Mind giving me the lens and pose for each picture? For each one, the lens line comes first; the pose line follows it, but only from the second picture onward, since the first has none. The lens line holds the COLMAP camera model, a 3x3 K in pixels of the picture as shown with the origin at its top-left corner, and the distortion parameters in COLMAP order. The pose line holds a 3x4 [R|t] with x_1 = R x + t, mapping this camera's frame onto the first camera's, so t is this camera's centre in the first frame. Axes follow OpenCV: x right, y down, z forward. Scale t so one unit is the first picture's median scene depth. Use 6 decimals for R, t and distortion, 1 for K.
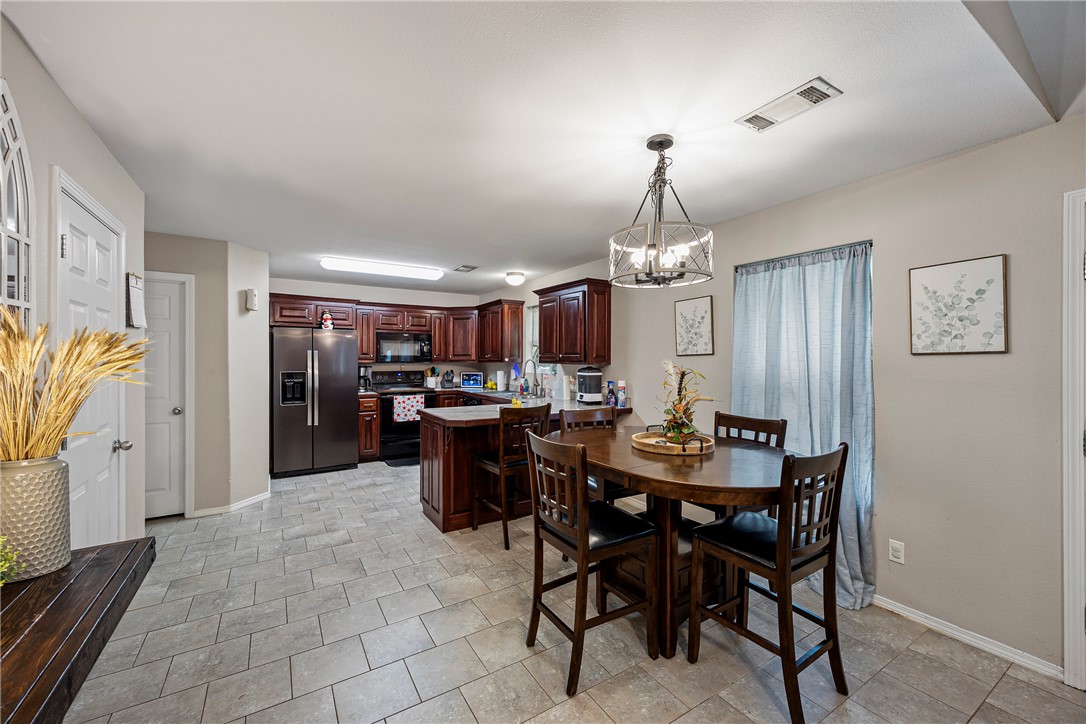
lens RADIAL K [[432.2, 0, 551.7], [0, 432.2, 359.2], [0, 0, 1]] dist [0.008505, -0.002295]
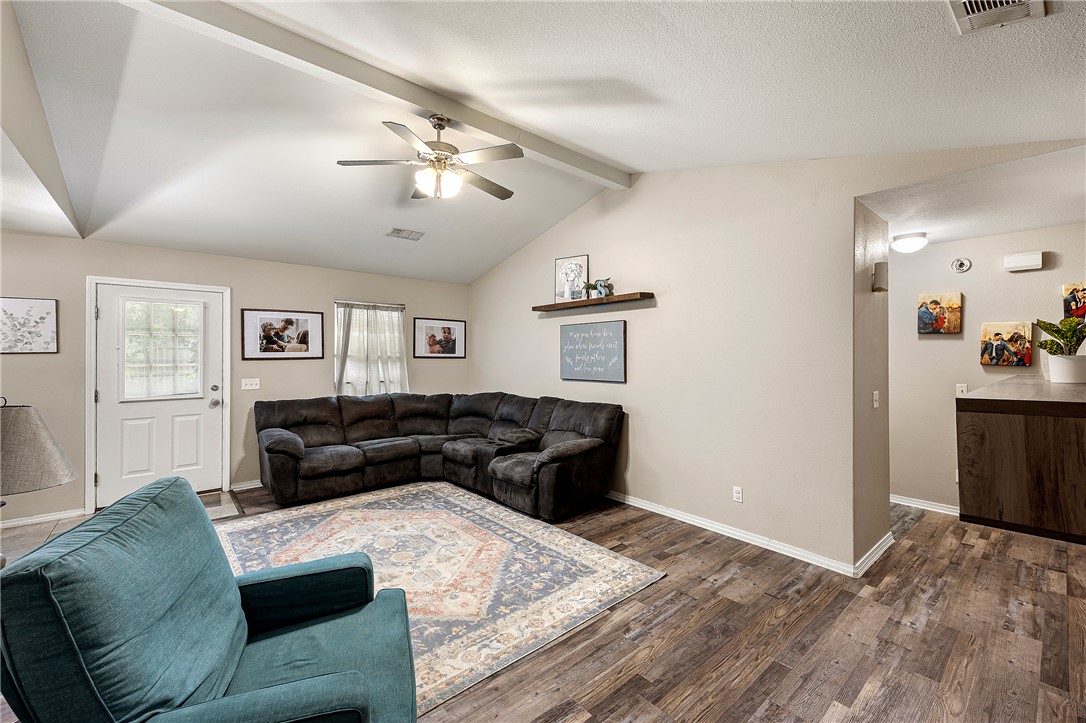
lens RADIAL K [[440.1, 0, 542.4], [0, 440.1, 351.6], [0, 0, 1]] dist [0.006646, -0.001646]
pose [[-0.133687, 0.005346, 0.991009, -0.435813], [0.001983, 0.999985, -0.005127, -0.002925], [-0.991022, 0.001280, -0.133696, -0.314374]]
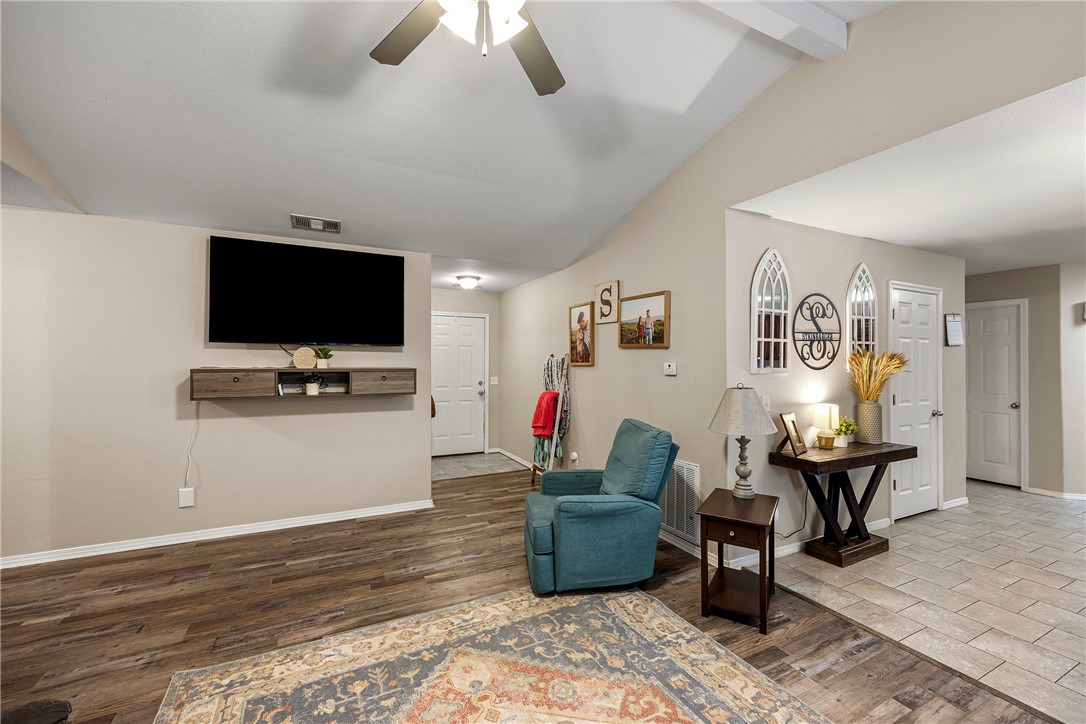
lens RADIAL K [[440.1, 0, 538.7], [0, 440.1, 362.0], [0, 0, 1]] dist [0.006646, -0.001646]
pose [[-0.117572, -0.002515, -0.993061, 0.452154], [-0.006544, 0.999977, -0.001758, 0.001403], [0.993043, 0.006292, -0.117586, -0.185235]]
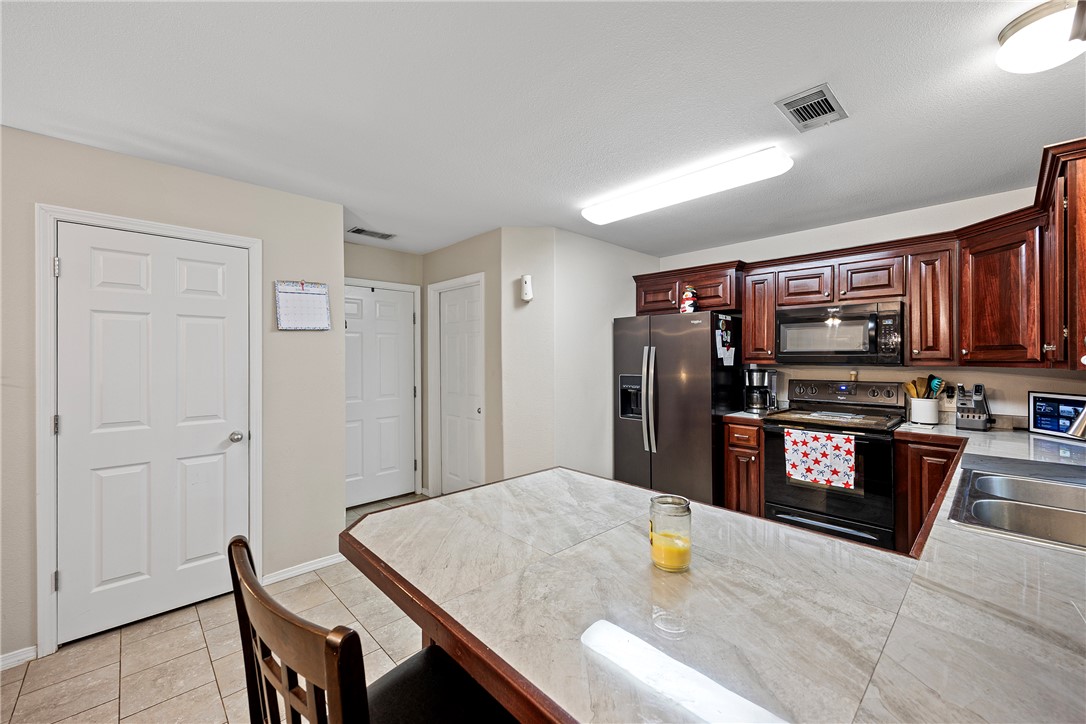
lens RADIAL K [[432.2, 0, 543.5], [0, 432.2, 353.5], [0, 0, 1]] dist [0.008505, -0.002295]
pose [[0.189045, -0.008899, -0.981928, 0.114680], [0.001266, 0.999960, -0.008819, -0.001654], [0.981968, 0.000424, 0.189049, 0.702581]]
